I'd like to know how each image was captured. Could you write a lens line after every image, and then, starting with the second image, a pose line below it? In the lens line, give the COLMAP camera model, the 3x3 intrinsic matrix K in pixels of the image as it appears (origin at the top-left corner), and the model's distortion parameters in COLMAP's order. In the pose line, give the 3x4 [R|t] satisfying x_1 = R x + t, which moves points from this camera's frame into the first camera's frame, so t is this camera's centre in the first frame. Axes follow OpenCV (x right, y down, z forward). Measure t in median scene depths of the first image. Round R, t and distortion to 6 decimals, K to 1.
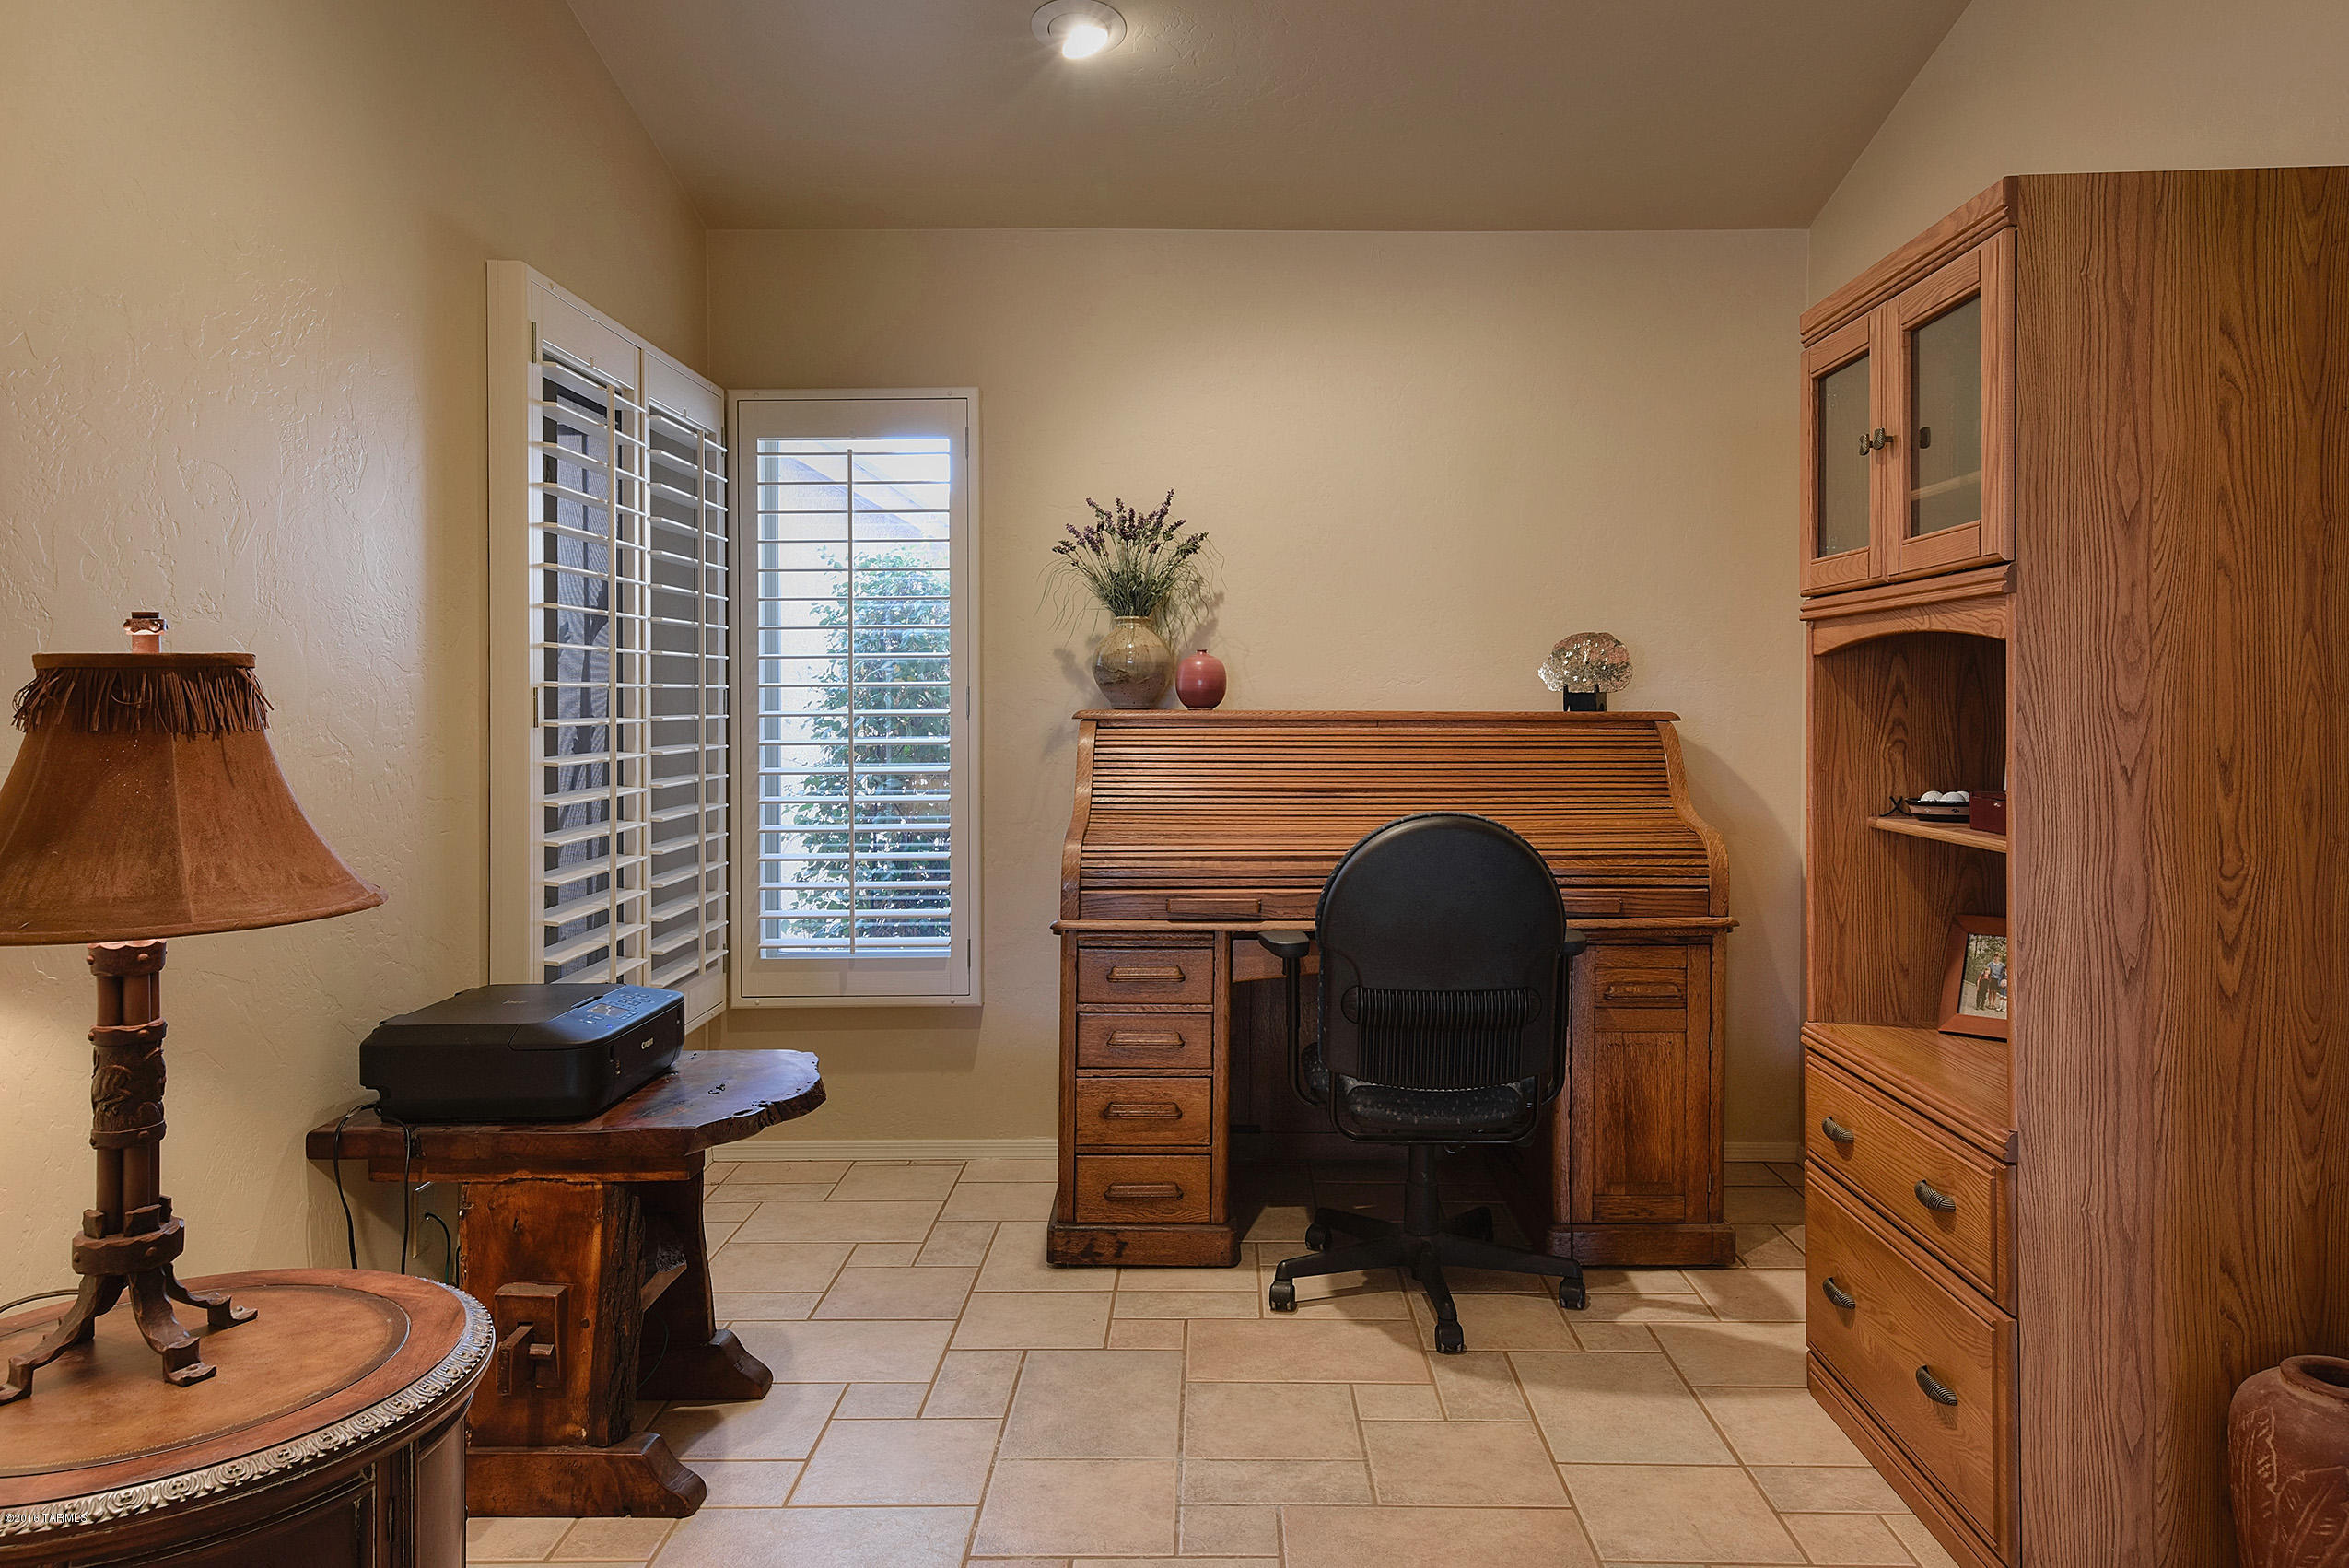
lens RADIAL K [[1570.4, 0, 1175.6], [0, 1570.4, 744.3], [0, 0, 1]] dist [0.029680, -0.000541]
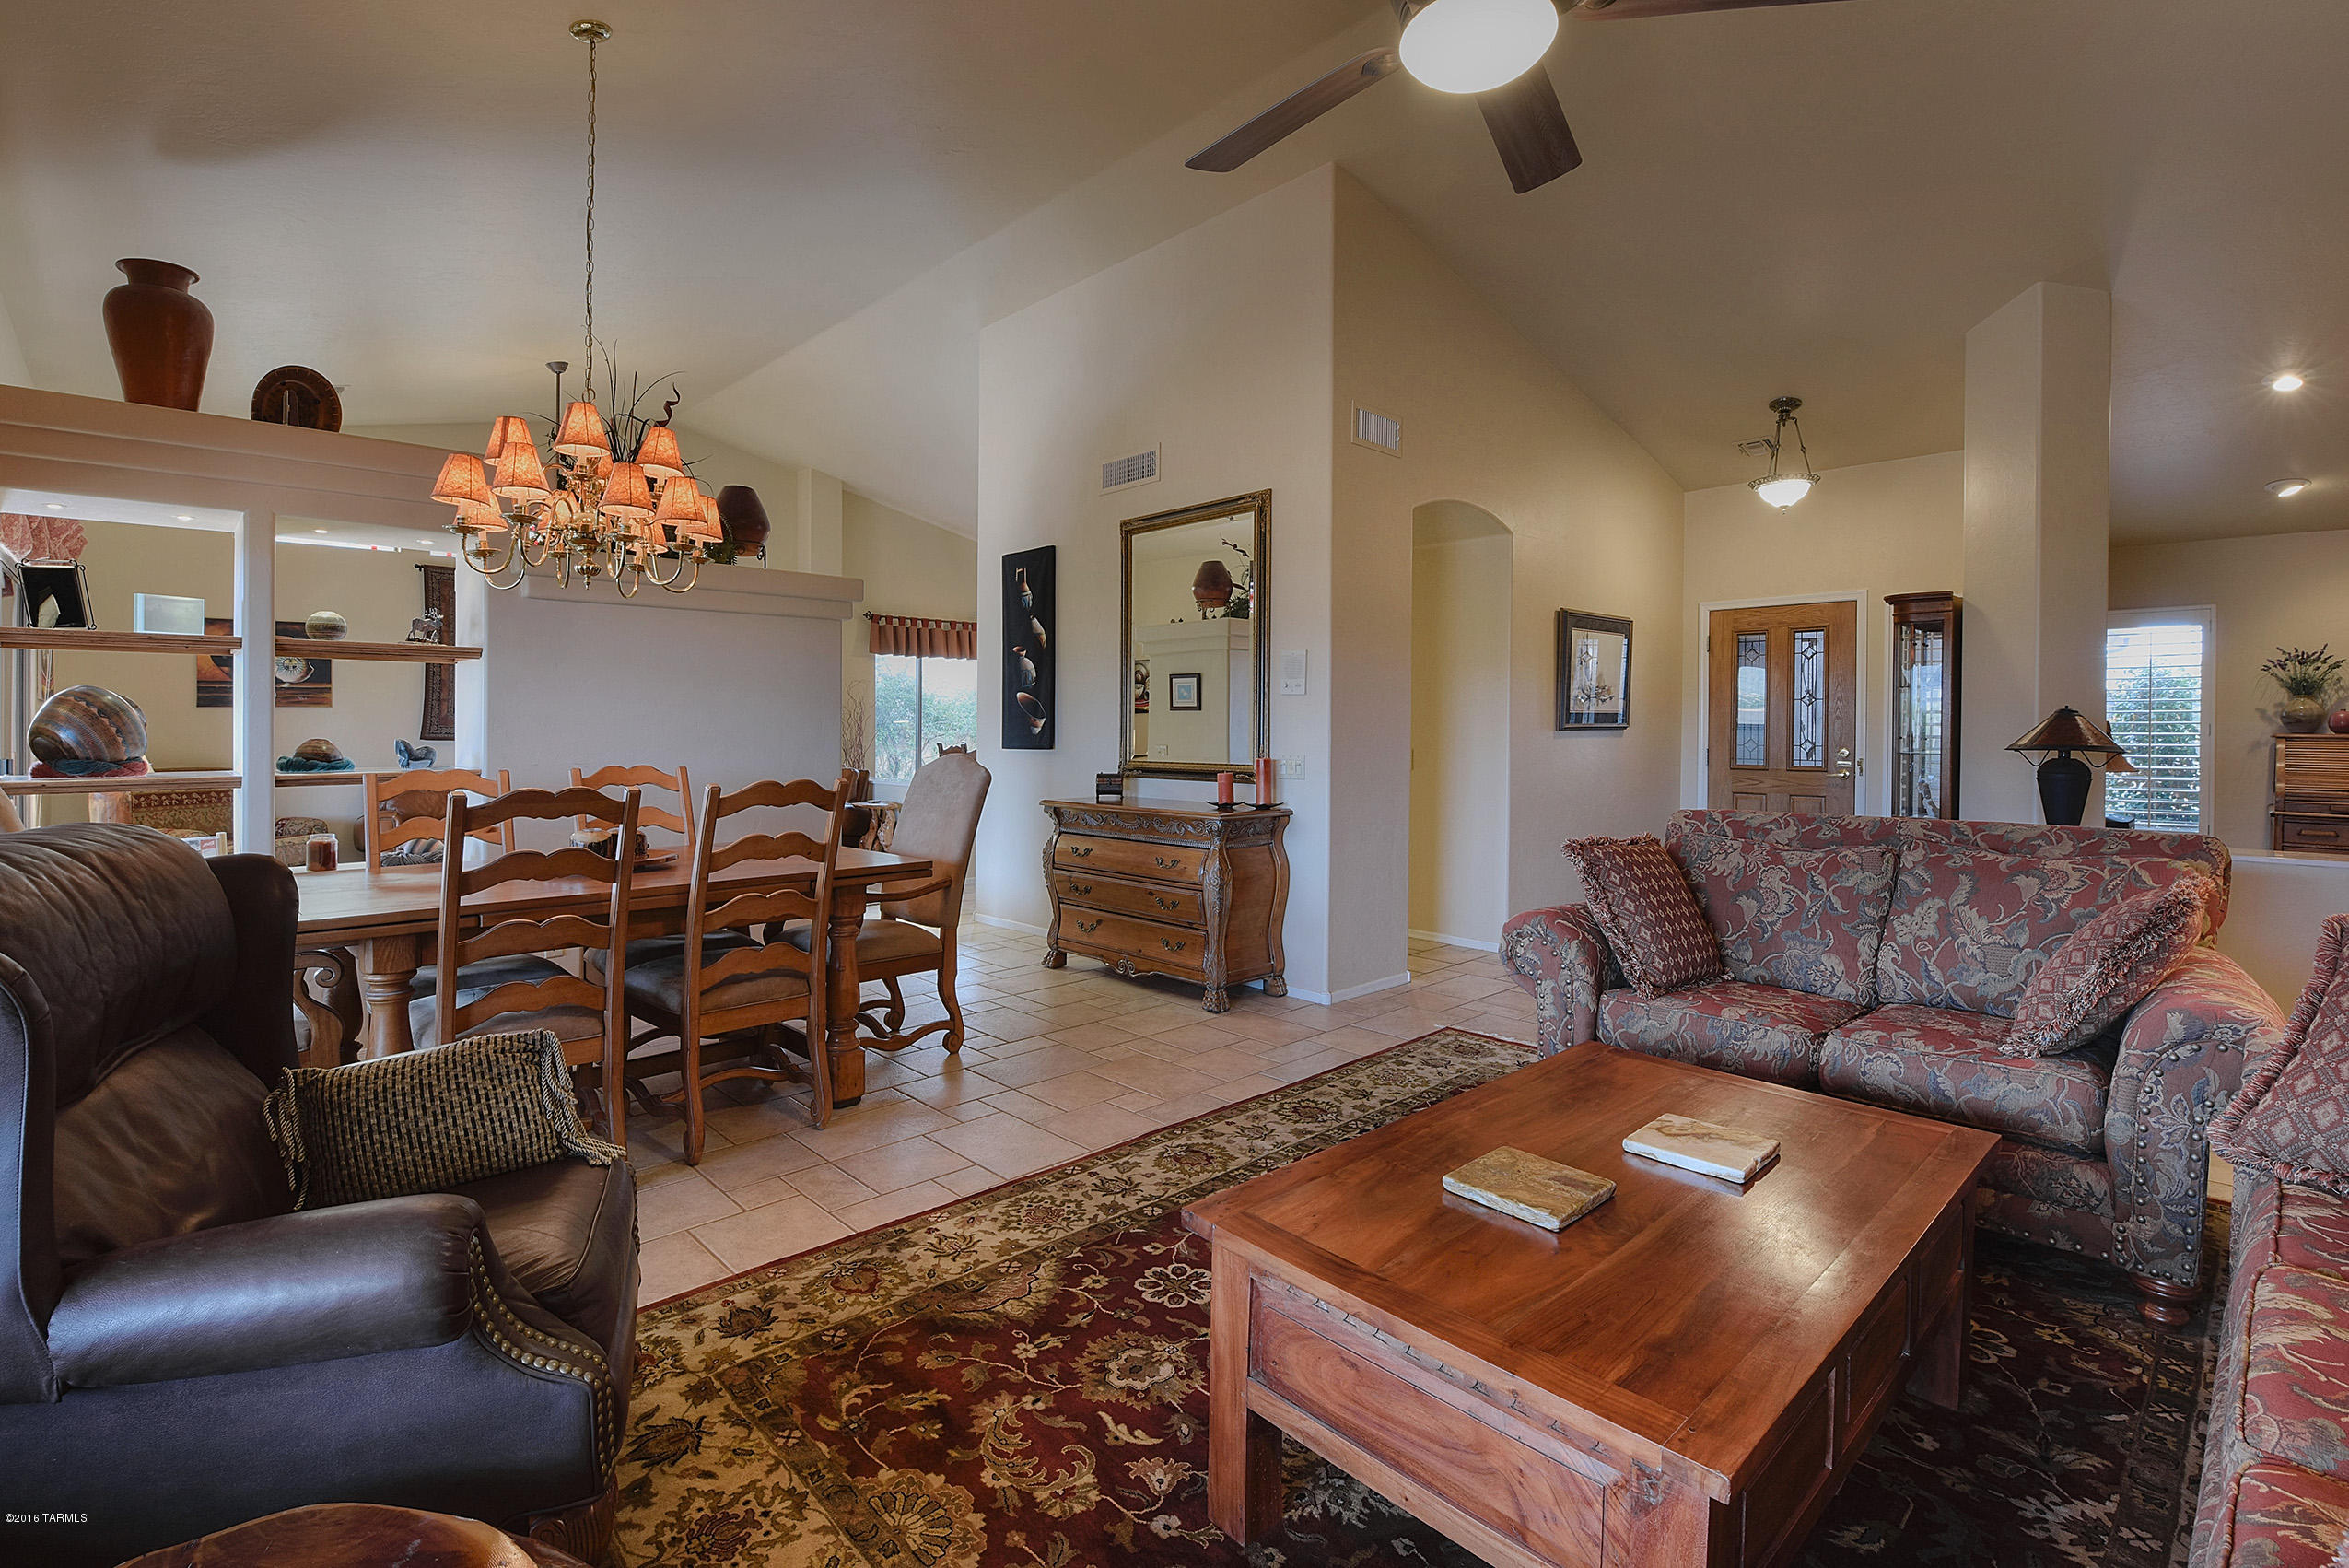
lens RADIAL K [[1041.9, 0, 1181.8], [0, 1041.9, 775.4], [0, 0, 1]] dist [-0.001839, -0.009214]
pose [[0.702831, 0.031812, -0.710645, -0.127348], [-0.019491, 0.999486, 0.025466, 0.040580], [0.711090, -0.004047, 0.703089, -1.512772]]
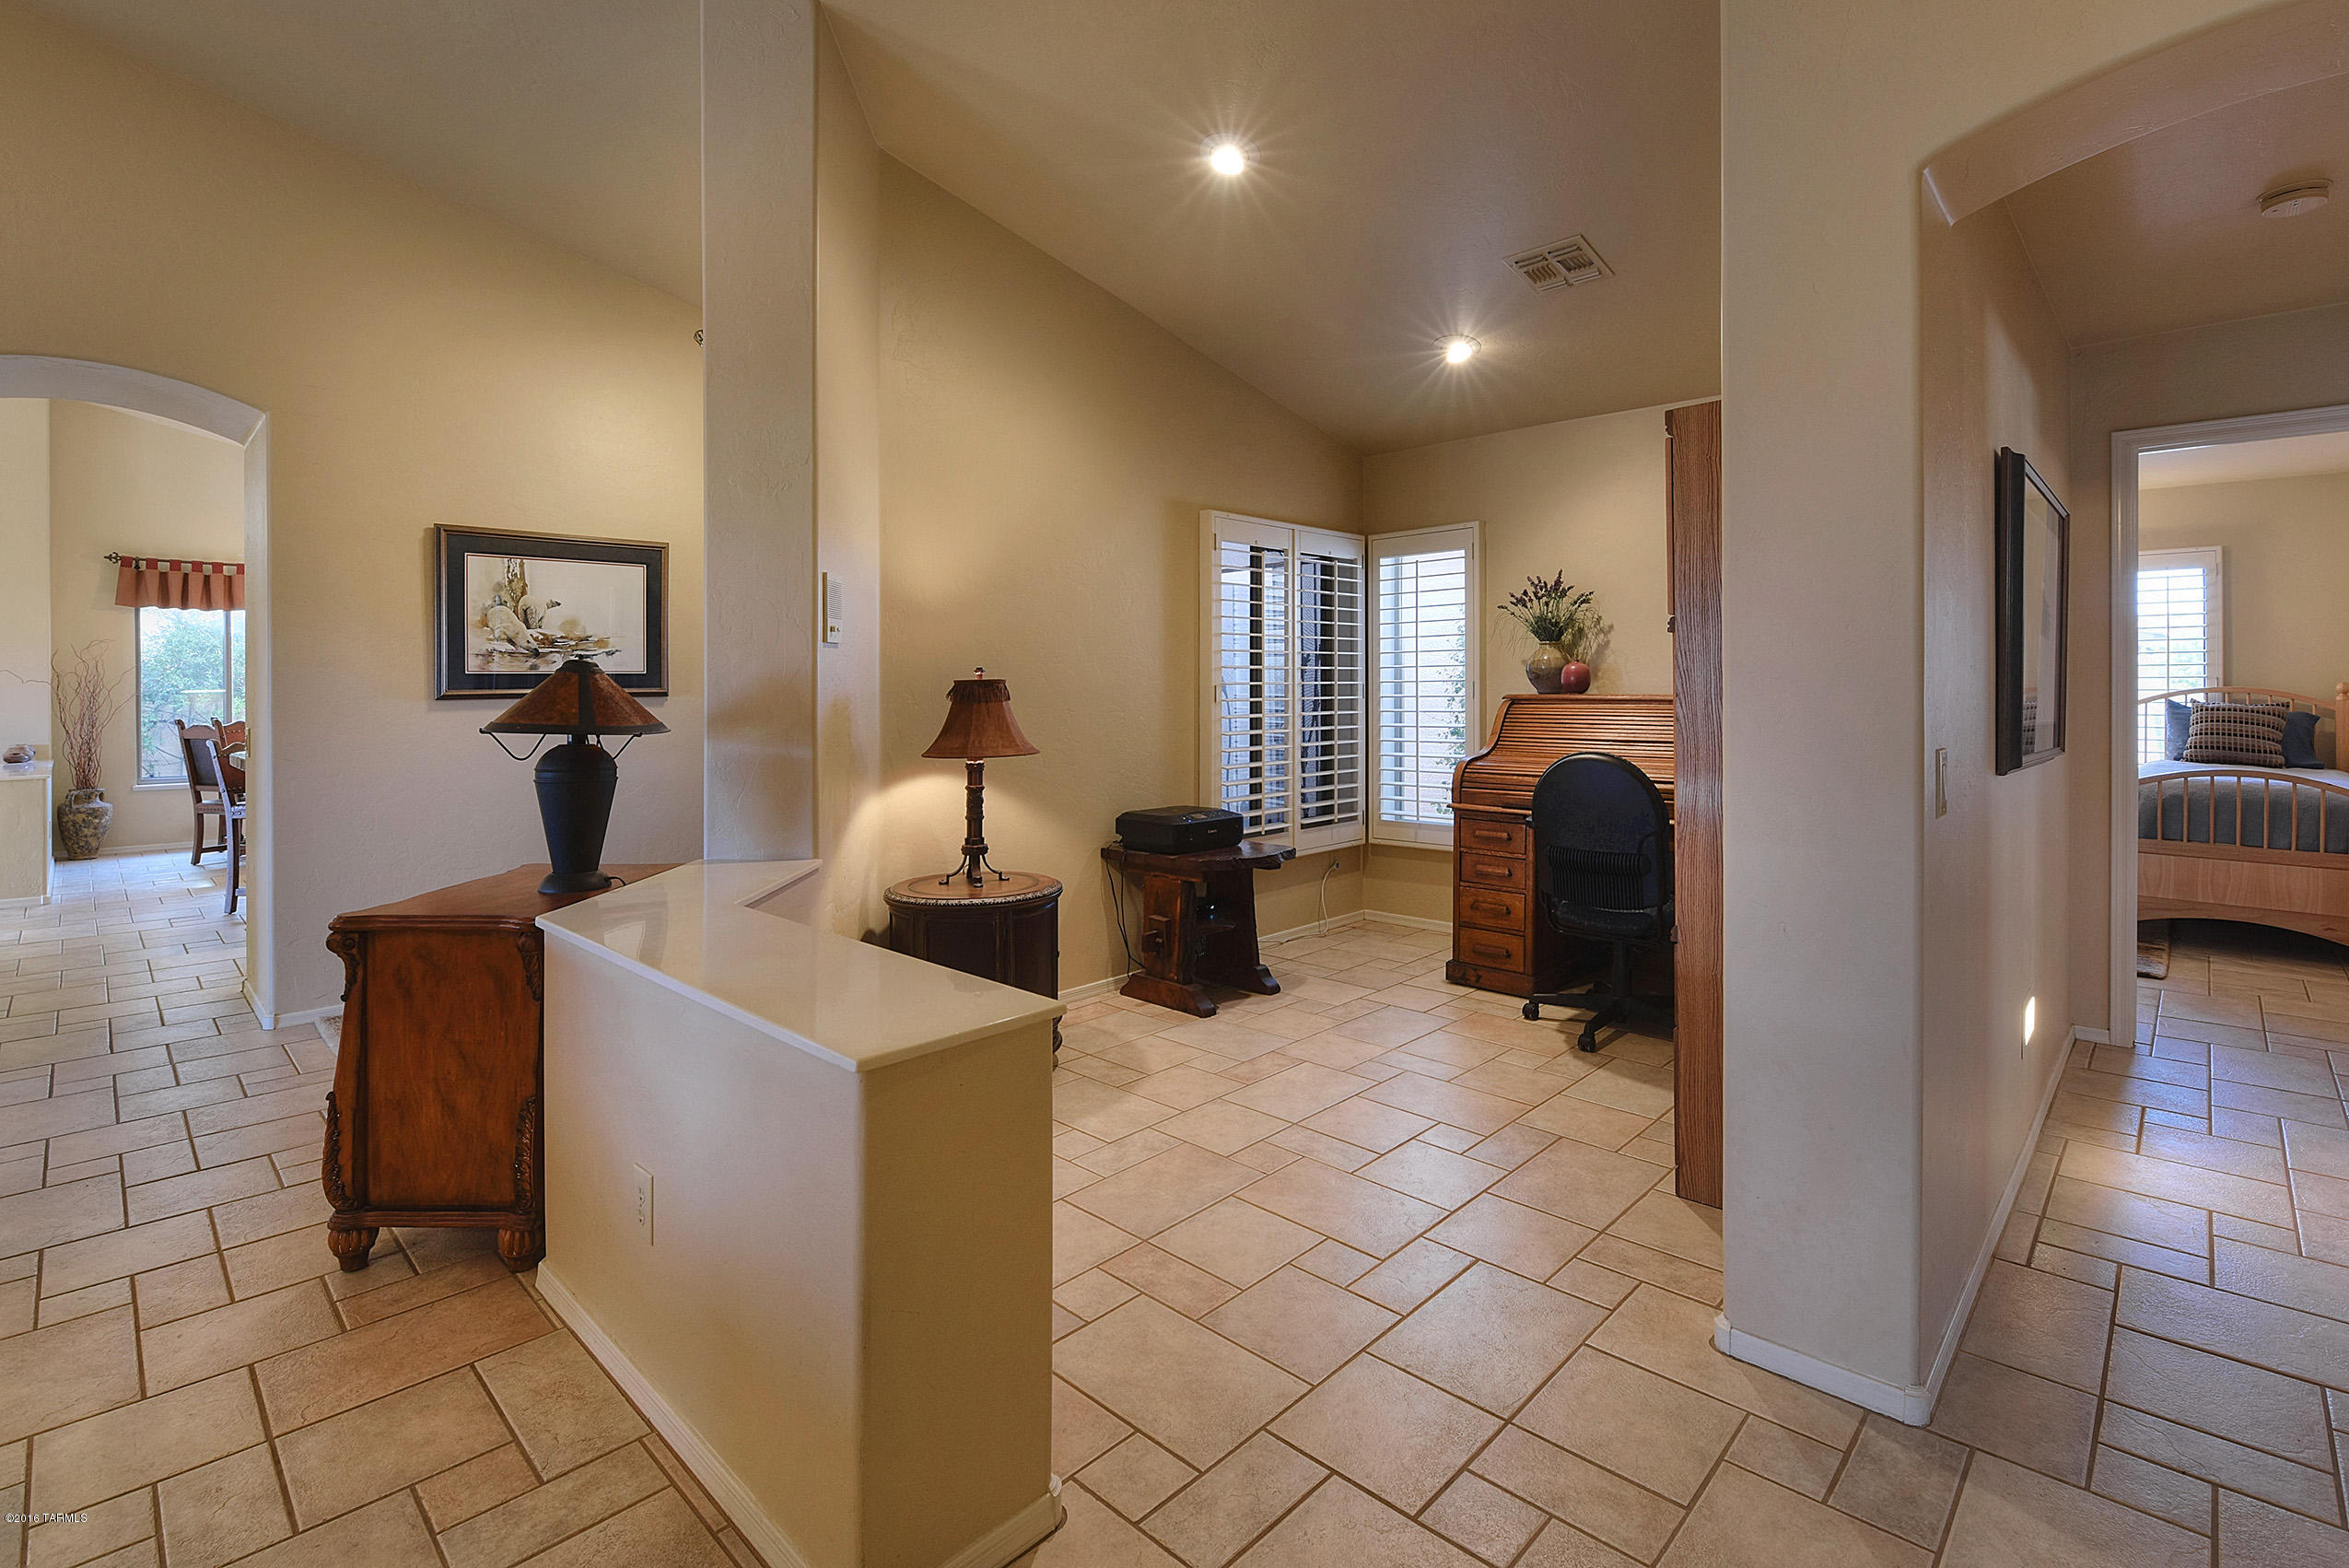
lens RADIAL K [[1030.6, 0, 1173.7], [0, 1030.6, 686.1], [0, 0, 1]] dist [-0.000633, -0.016597]
pose [[0.729516, -0.006737, -0.683930, 0.510356], [-0.012900, 0.999638, -0.023606, 0.002196], [0.683842, 0.026044, 0.729165, -0.151565]]
